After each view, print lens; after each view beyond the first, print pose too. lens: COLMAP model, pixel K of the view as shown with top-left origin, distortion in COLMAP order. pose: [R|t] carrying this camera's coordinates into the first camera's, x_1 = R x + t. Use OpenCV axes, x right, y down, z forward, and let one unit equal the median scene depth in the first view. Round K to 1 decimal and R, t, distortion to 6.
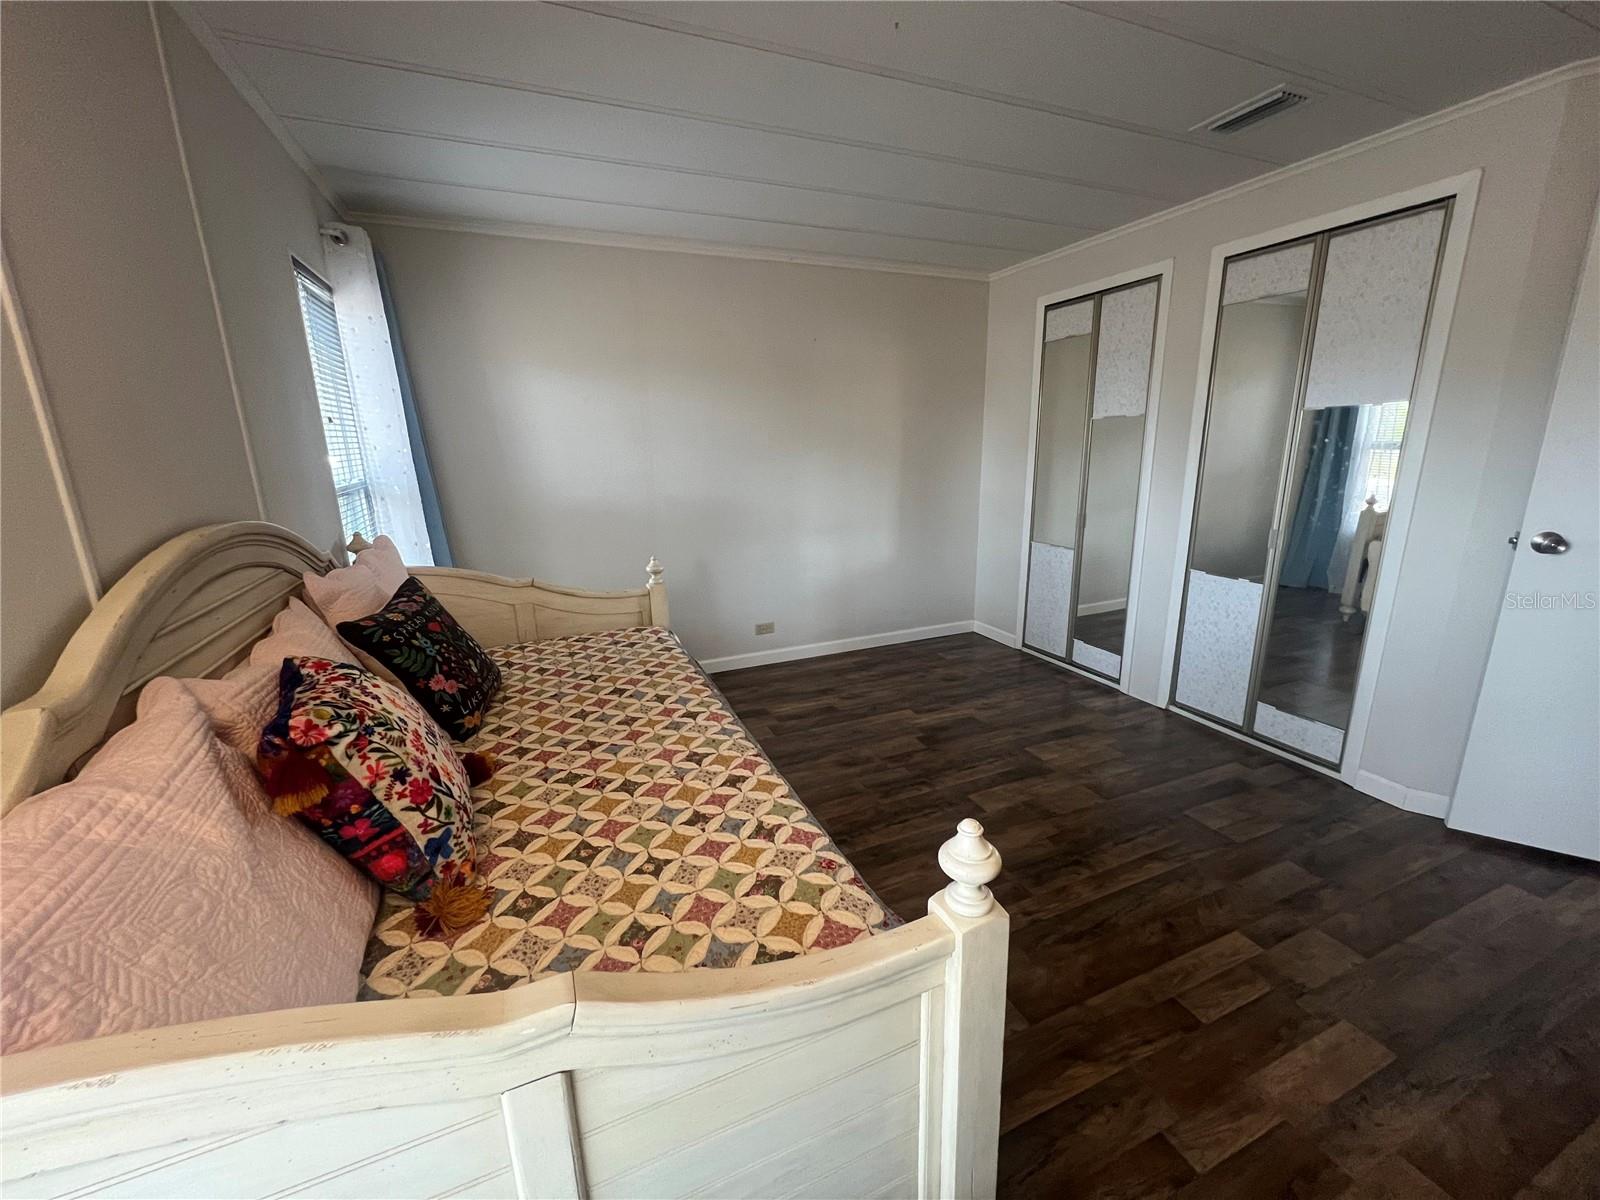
lens RADIAL K [[638.7, 0, 803.0], [0, 638.7, 598.3], [0, 0, 1]] dist [-0.001018, 0.000430]
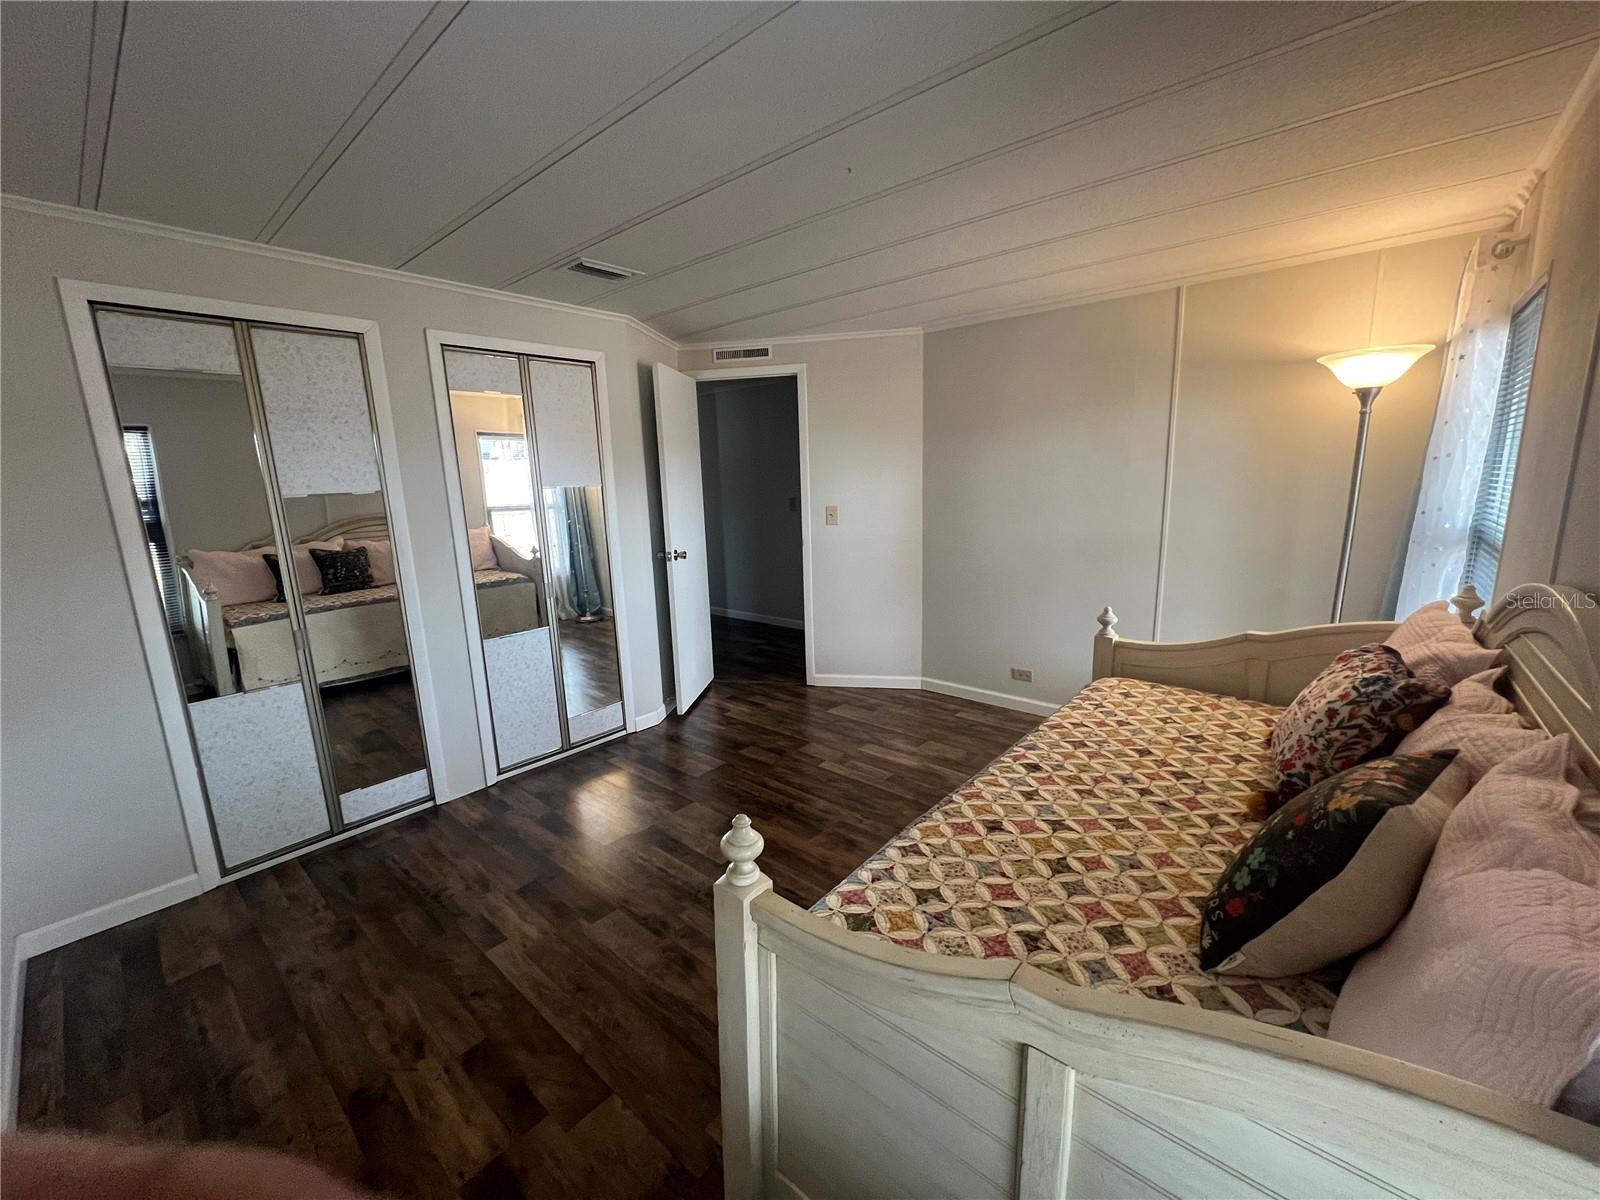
lens RADIAL K [[638.7, 0, 796.7], [0, 638.7, 598.7], [0, 0, 1]] dist [-0.001018, 0.000430]
pose [[-0.434022, -0.135767, 0.890614, -0.636307], [0.253366, 0.930284, 0.265287, -0.315072], [-0.864541, 0.340791, -0.369365, 1.156851]]
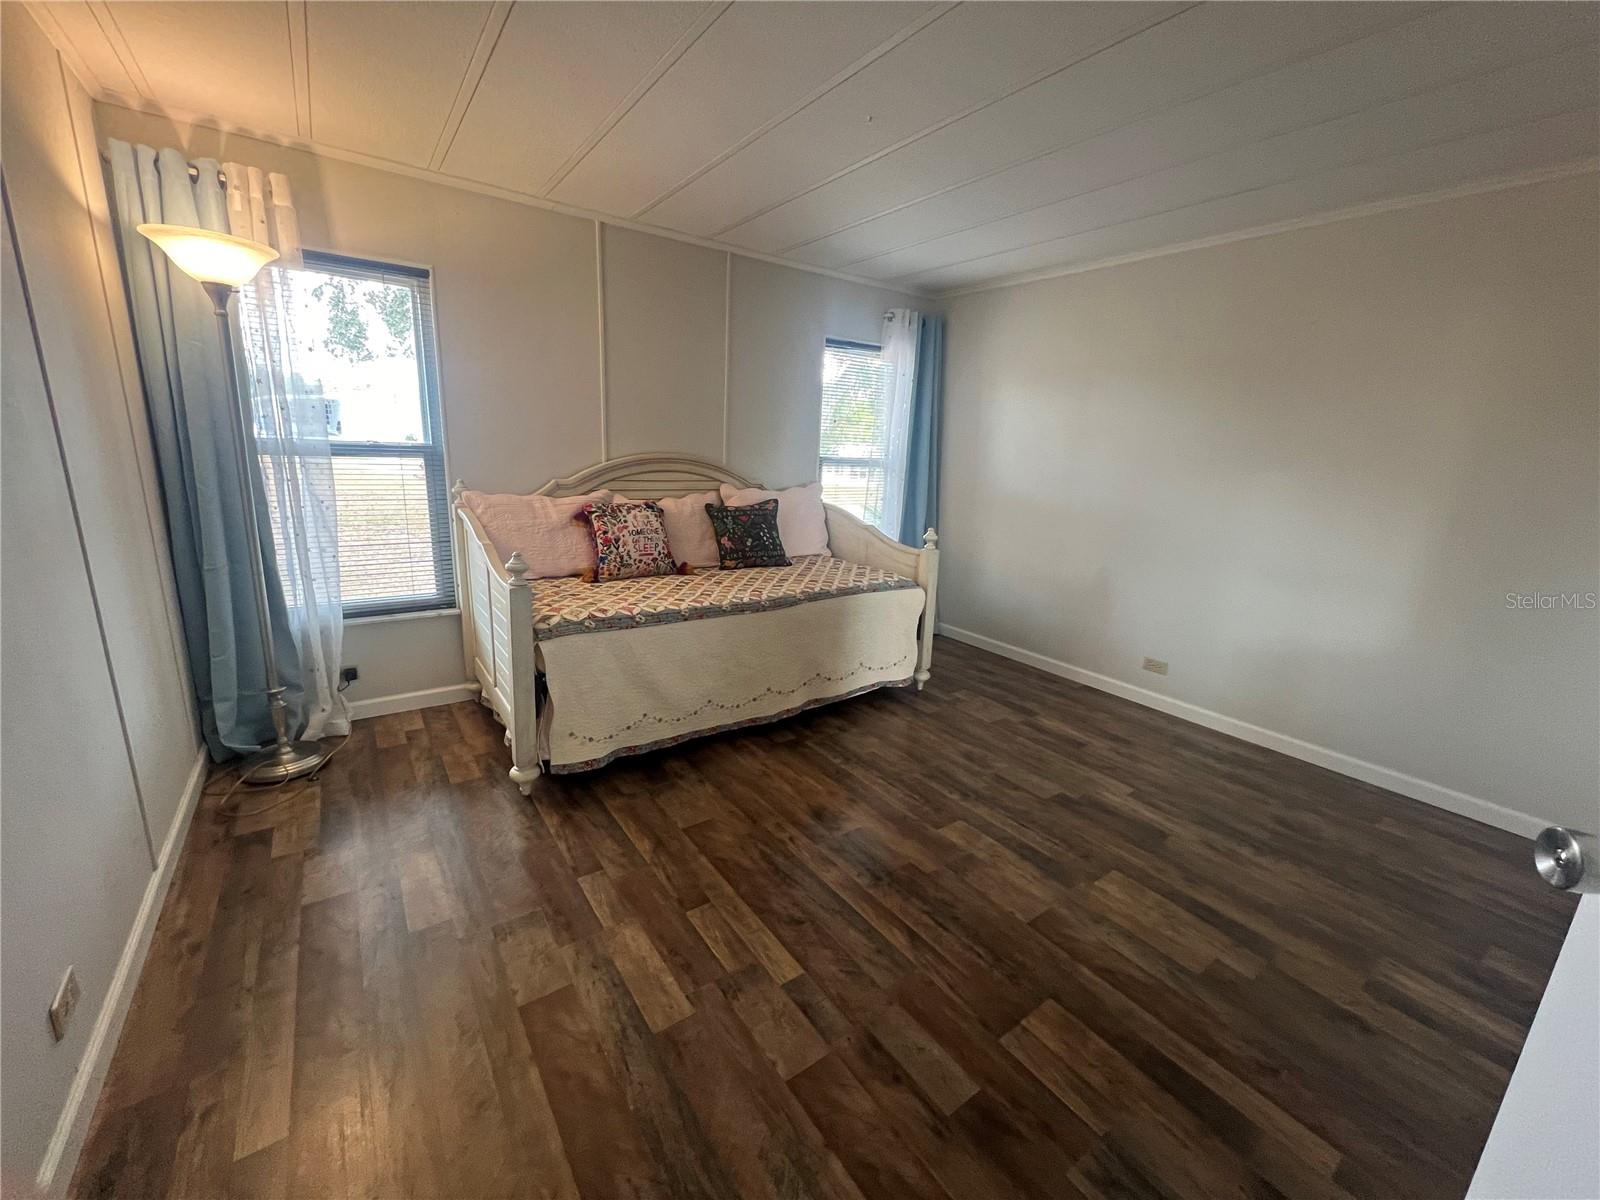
lens RADIAL K [[638.7, 0, 797.1], [0, 638.7, 596.4], [0, 0, 1]] dist [-0.001018, 0.000430]
pose [[0.215399, 0.257302, -0.942019, 1.033206], [-0.284219, 0.939419, 0.191603, -0.114198], [0.934250, 0.226468, 0.275480, 0.456045]]
